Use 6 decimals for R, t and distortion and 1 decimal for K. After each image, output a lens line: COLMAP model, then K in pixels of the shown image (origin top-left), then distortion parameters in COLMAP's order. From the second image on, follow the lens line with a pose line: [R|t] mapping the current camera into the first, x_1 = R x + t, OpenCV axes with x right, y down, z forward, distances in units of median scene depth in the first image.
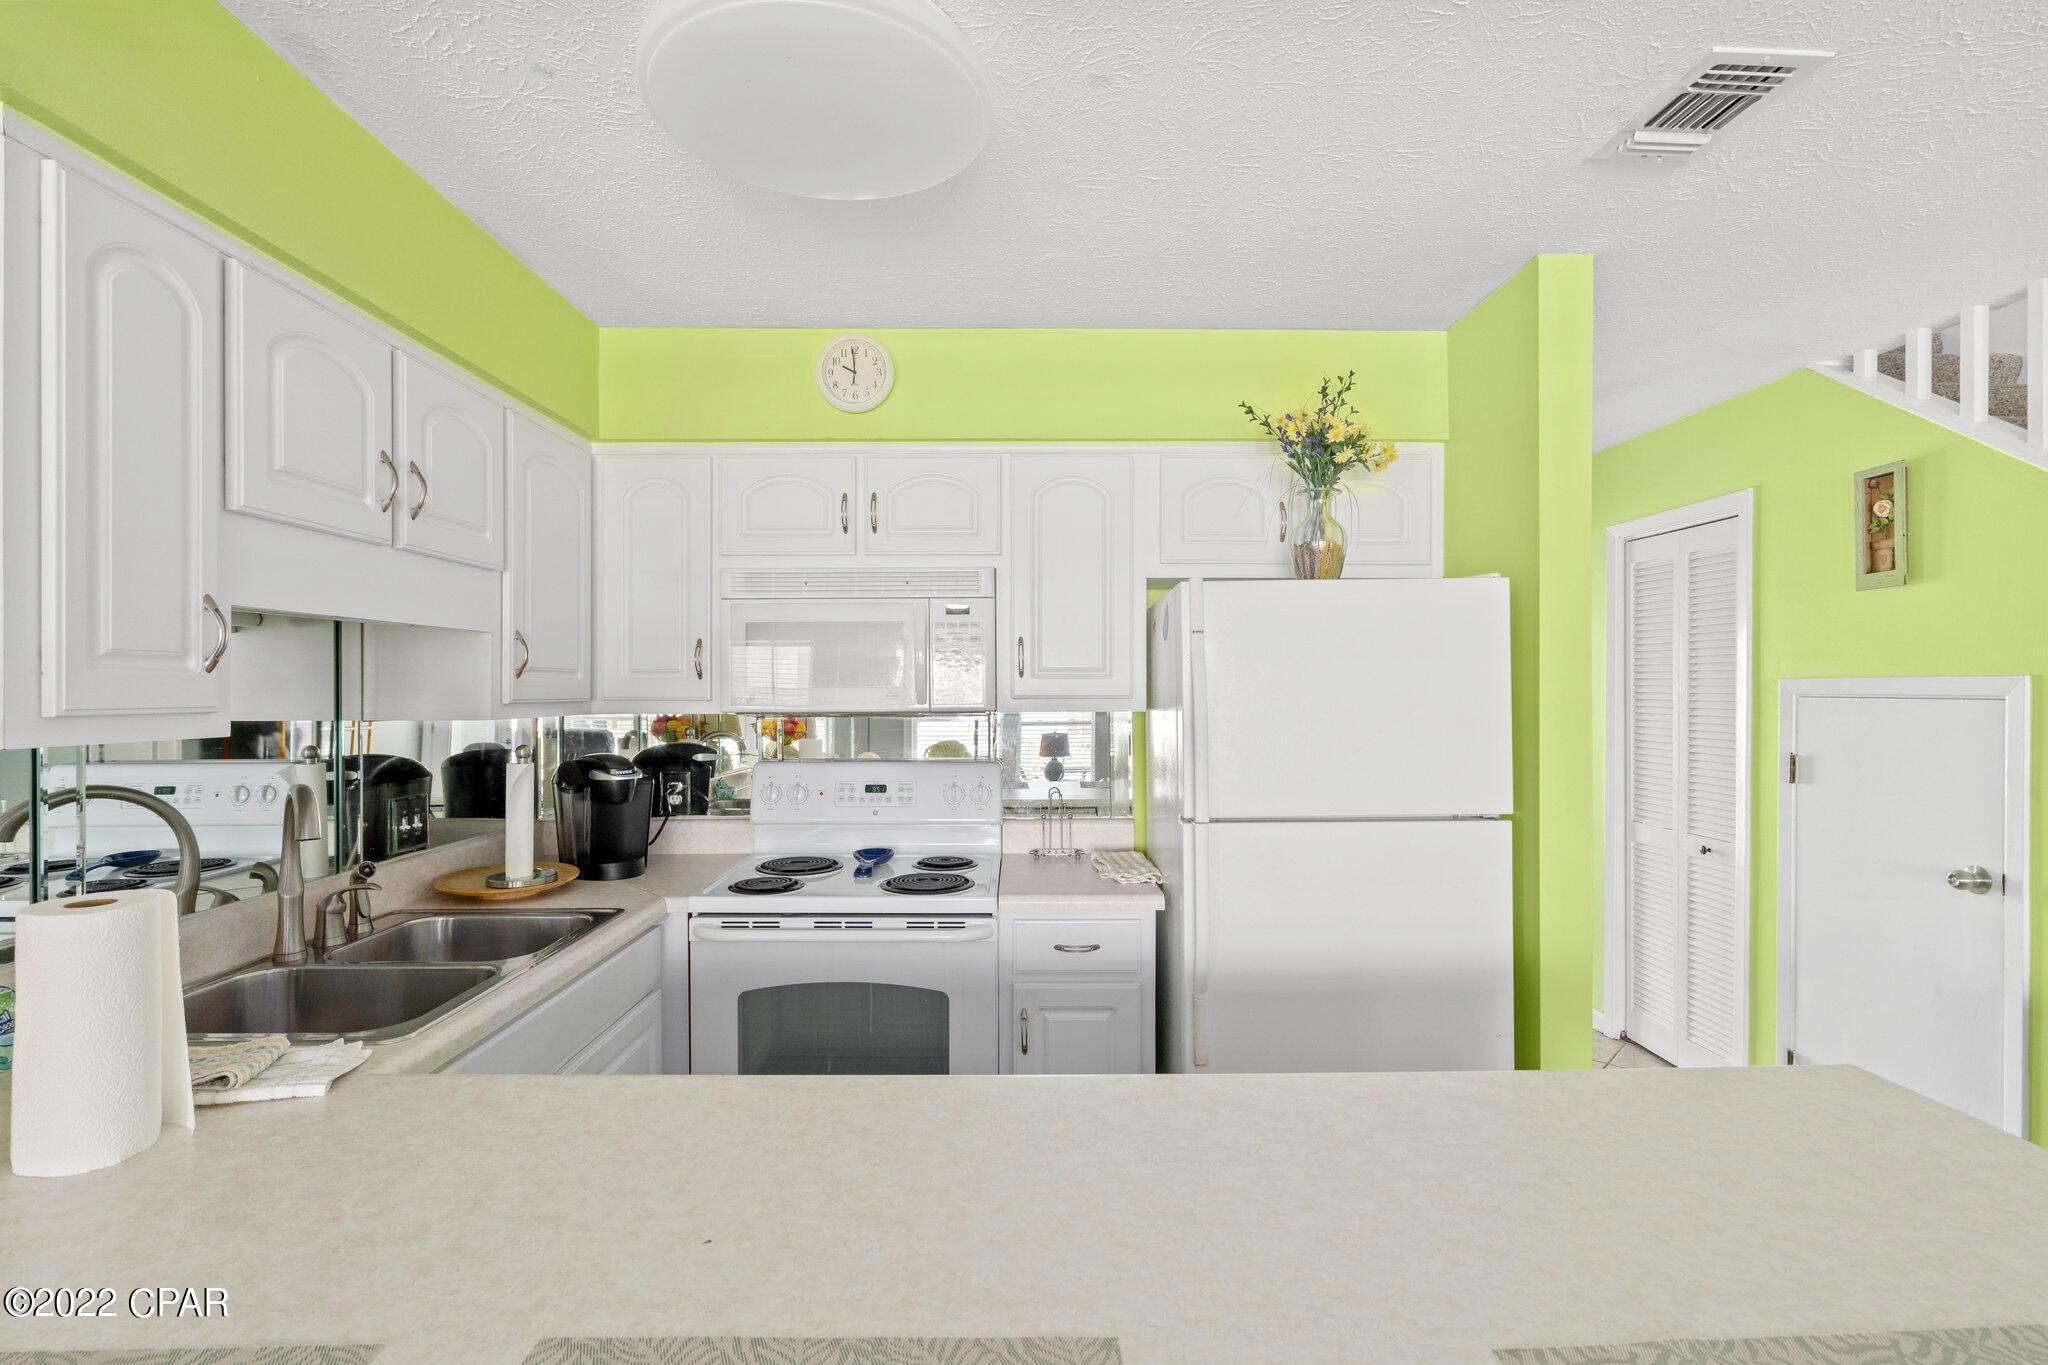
lens RADIAL K [[938.3, 0, 1011.6], [0, 938.3, 692.2], [0, 0, 1]] dist [-0.002263, 0.000885]
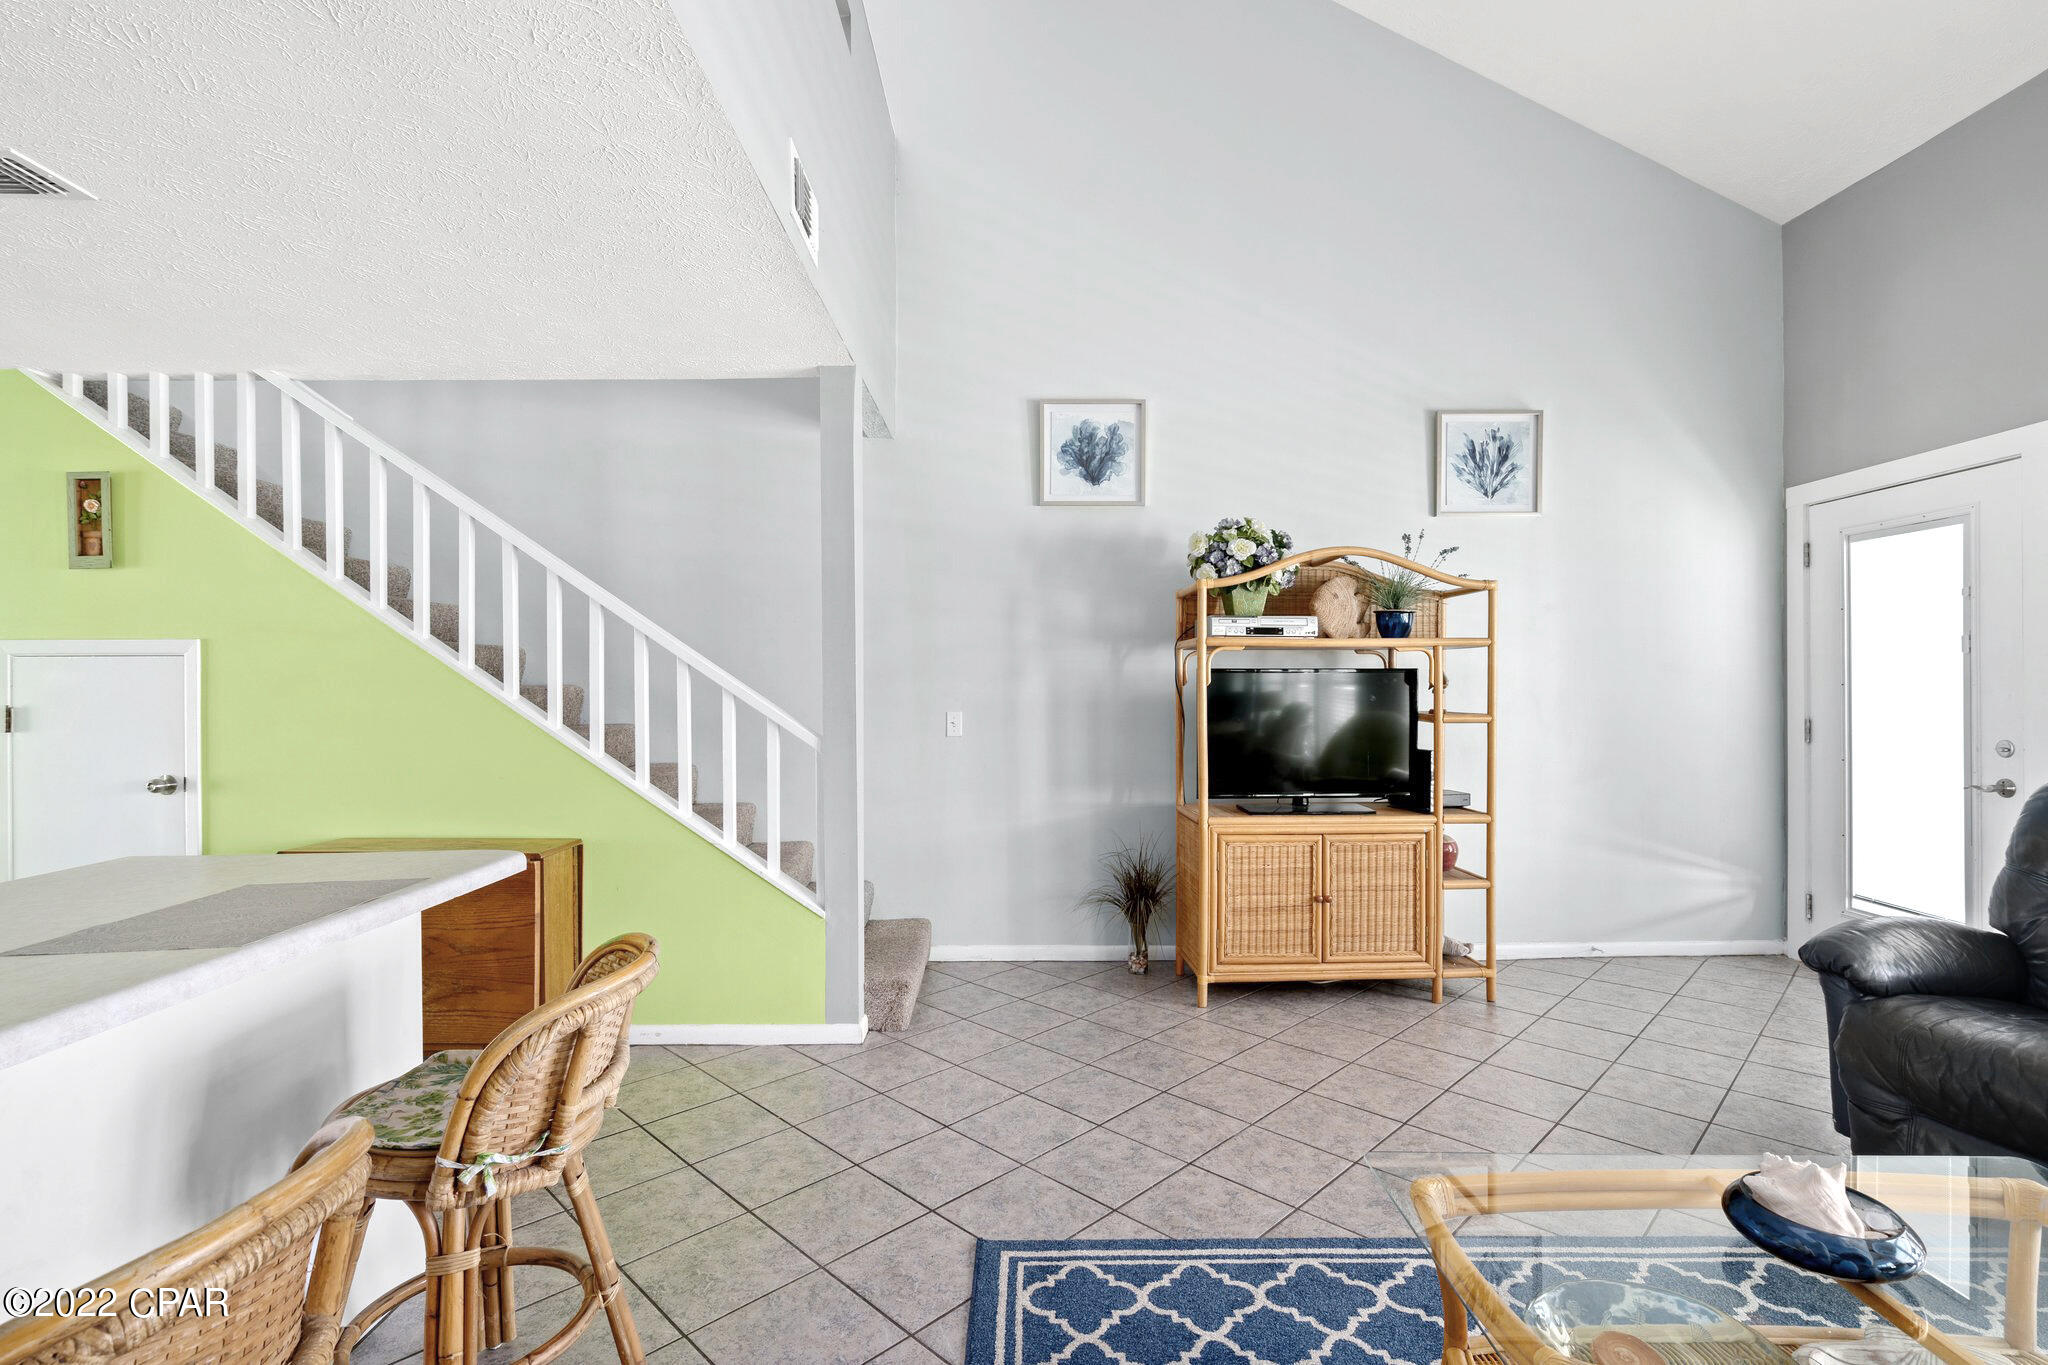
lens RADIAL K [[938.3, 0, 1015.3], [0, 938.3, 692.0], [0, 0, 1]] dist [-0.002263, 0.000885]
pose [[0.003242, -0.005286, 0.999981, -0.337736], [0.008438, 0.999951, 0.005259, 0.060103], [-0.999959, 0.008421, 0.003286, -0.253373]]
